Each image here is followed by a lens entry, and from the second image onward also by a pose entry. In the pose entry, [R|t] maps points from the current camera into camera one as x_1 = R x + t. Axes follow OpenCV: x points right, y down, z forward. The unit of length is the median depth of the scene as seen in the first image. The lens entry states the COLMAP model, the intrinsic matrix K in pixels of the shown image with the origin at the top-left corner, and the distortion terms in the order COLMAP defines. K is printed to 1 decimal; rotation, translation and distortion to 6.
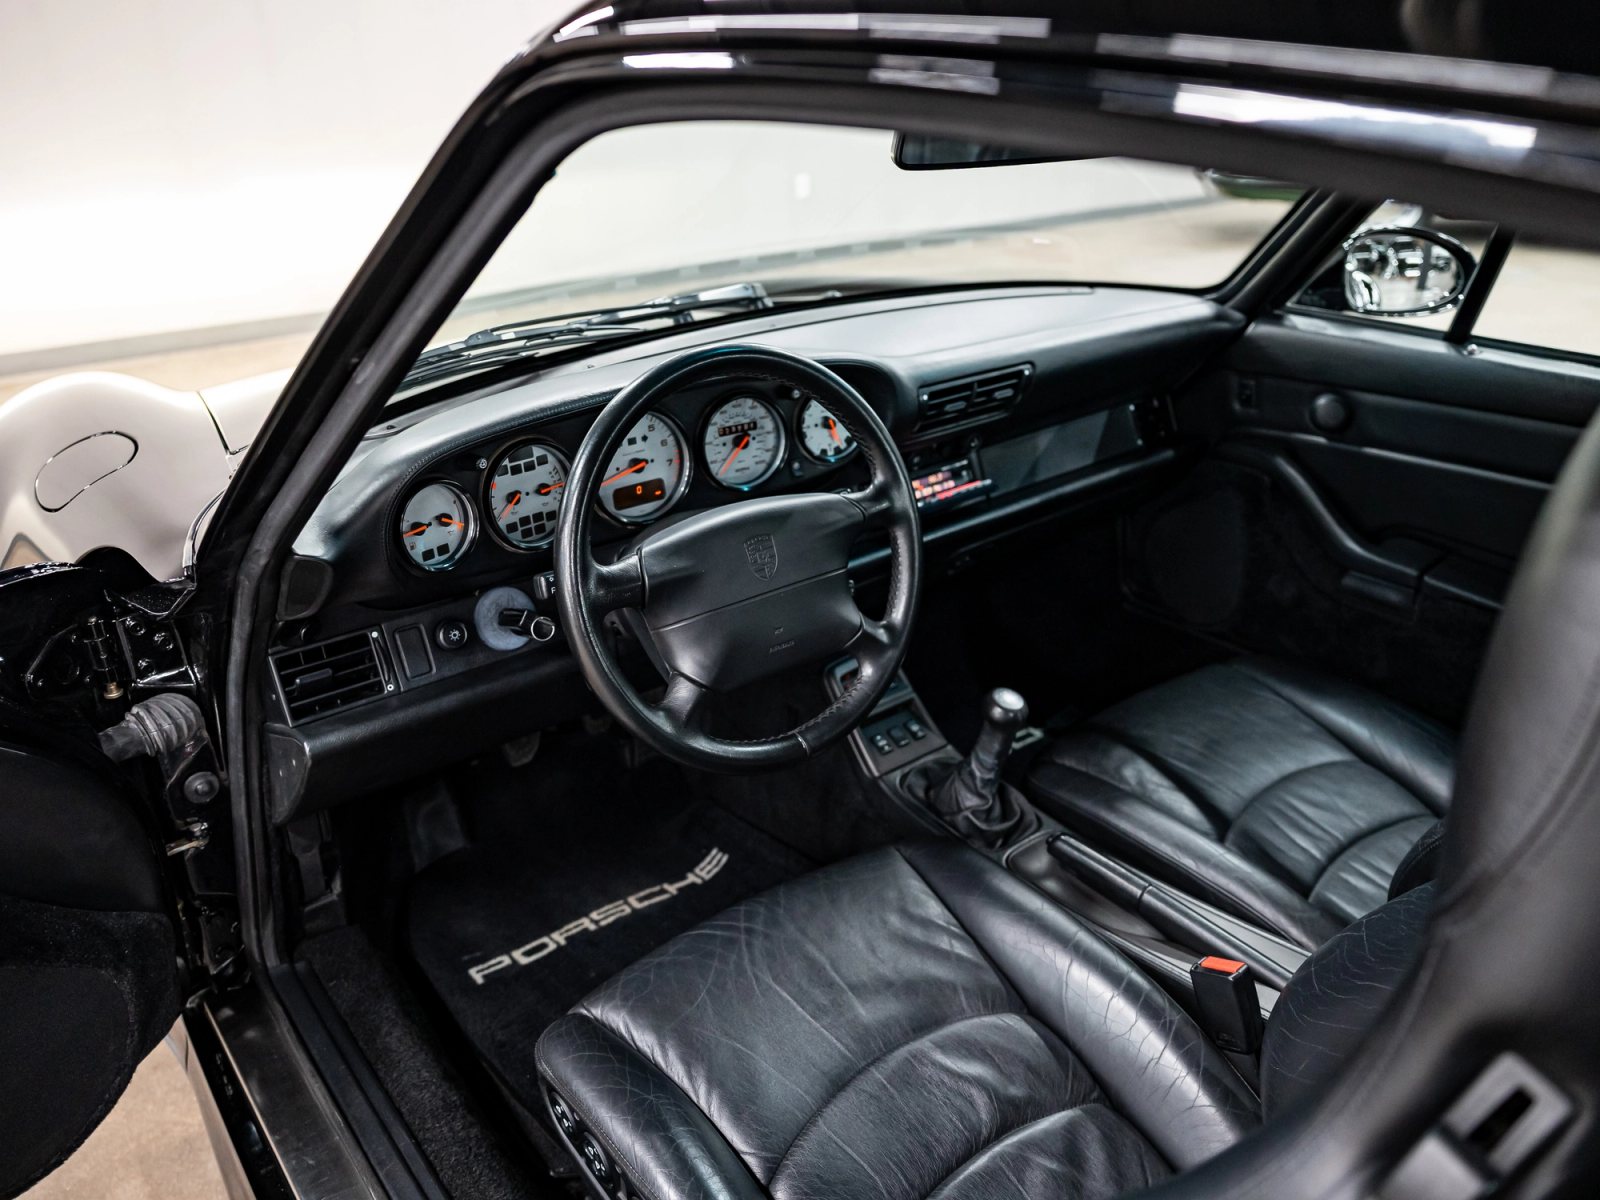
lens RADIAL K [[1145.0, 0, 771.7], [0, 1145.0, 584.4], [0, 0, 1]] dist [0.008831, 0.000828]
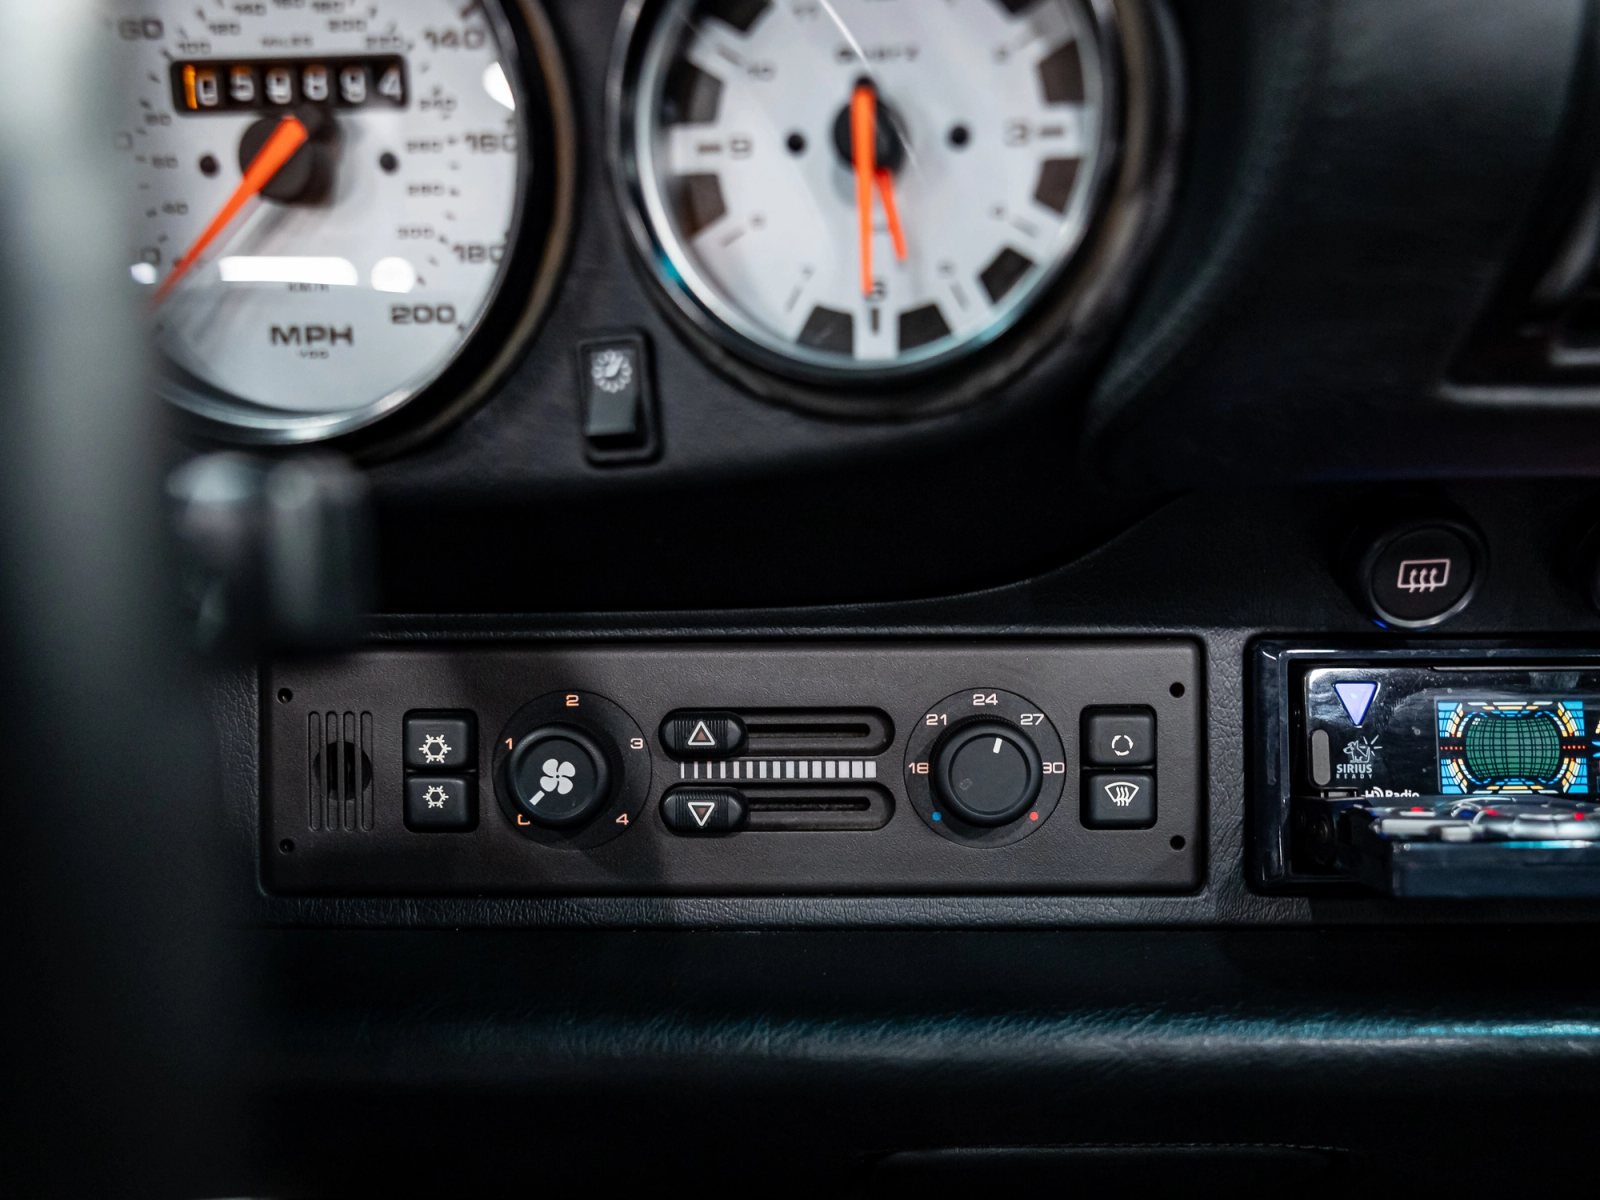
lens RADIAL K [[1398.6, 0, 798.5], [0, 1398.6, 682.3], [0, 0, 1]] dist [0.011755, -0.033071]
pose [[0.787149, 0.241291, -0.567604, 0.170211], [-0.266610, 0.962989, 0.039638, -0.077788], [0.556161, 0.120128, 0.822347, 0.876161]]
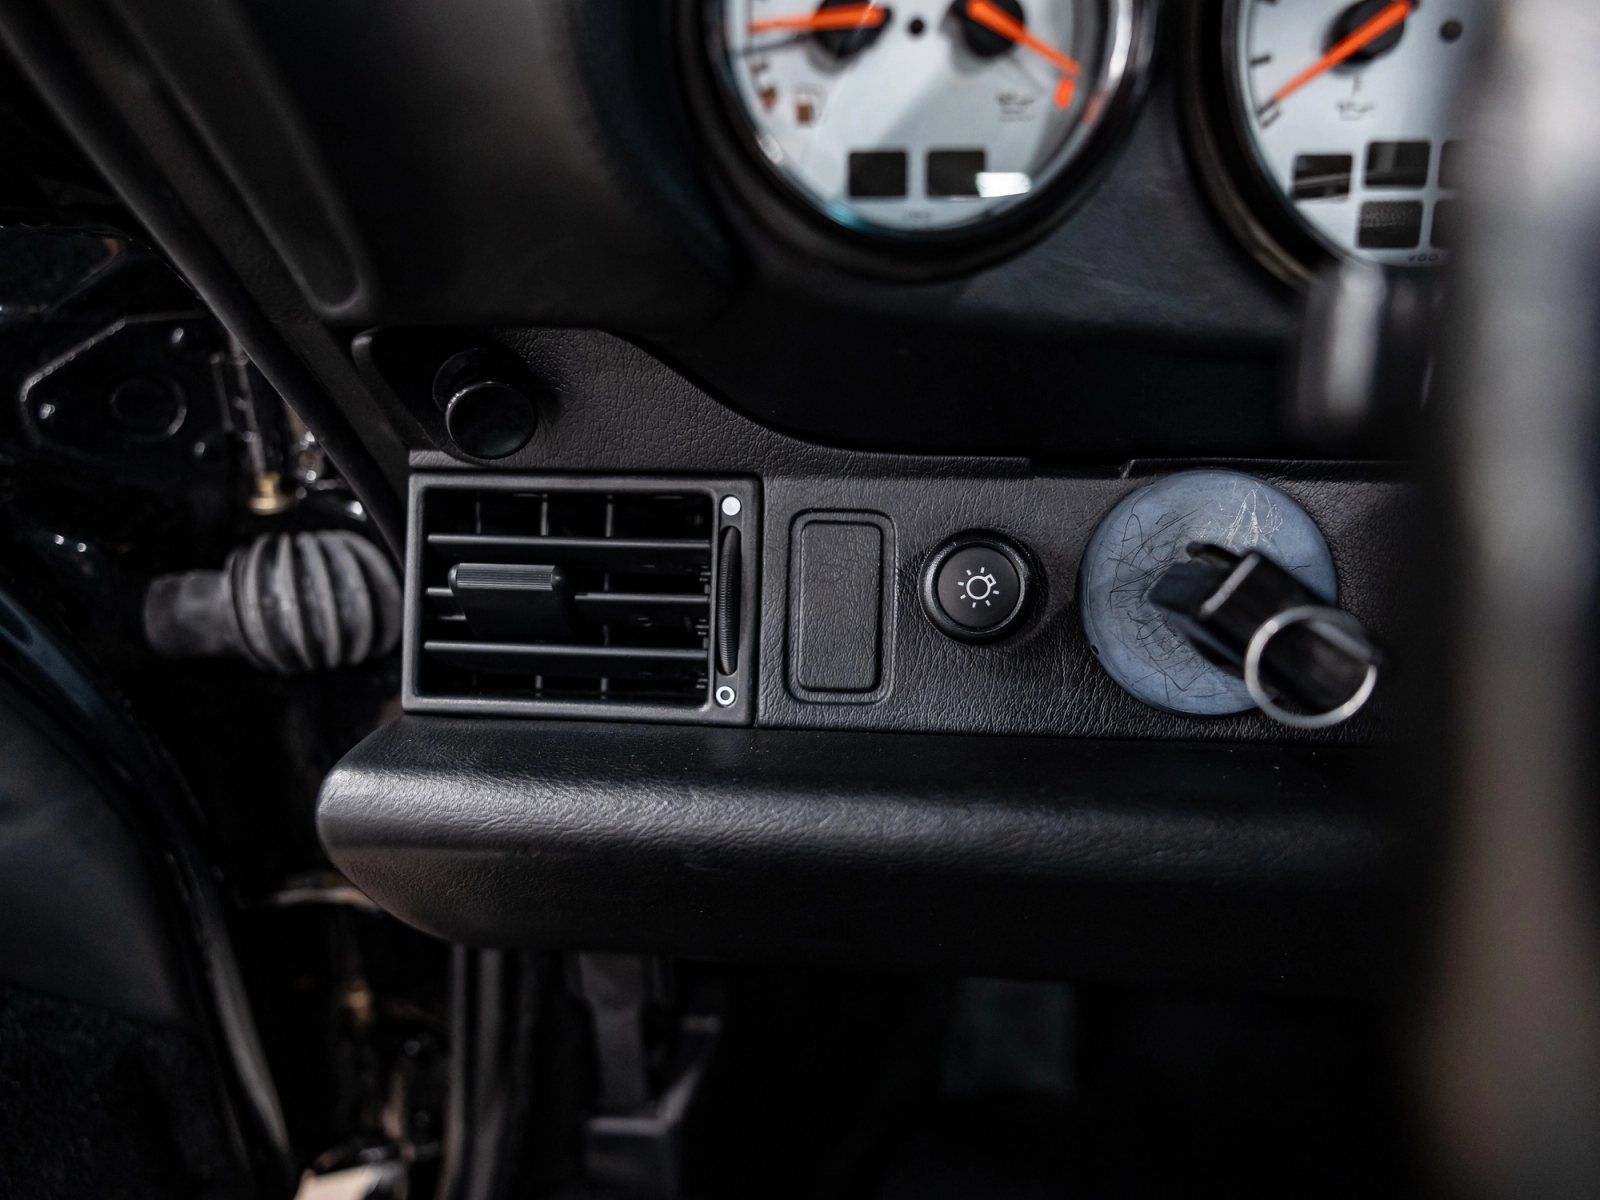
lens RADIAL K [[1182.0, 0, 780.4], [0, 1182.0, 587.6], [0, 0, 1]] dist [0.013179, -0.006284]
pose [[0.720681, 0.263996, -0.641035, -0.120272], [-0.278345, 0.957042, 0.081208, 0.031194], [0.634936, 0.119904, 0.763204, 0.682836]]
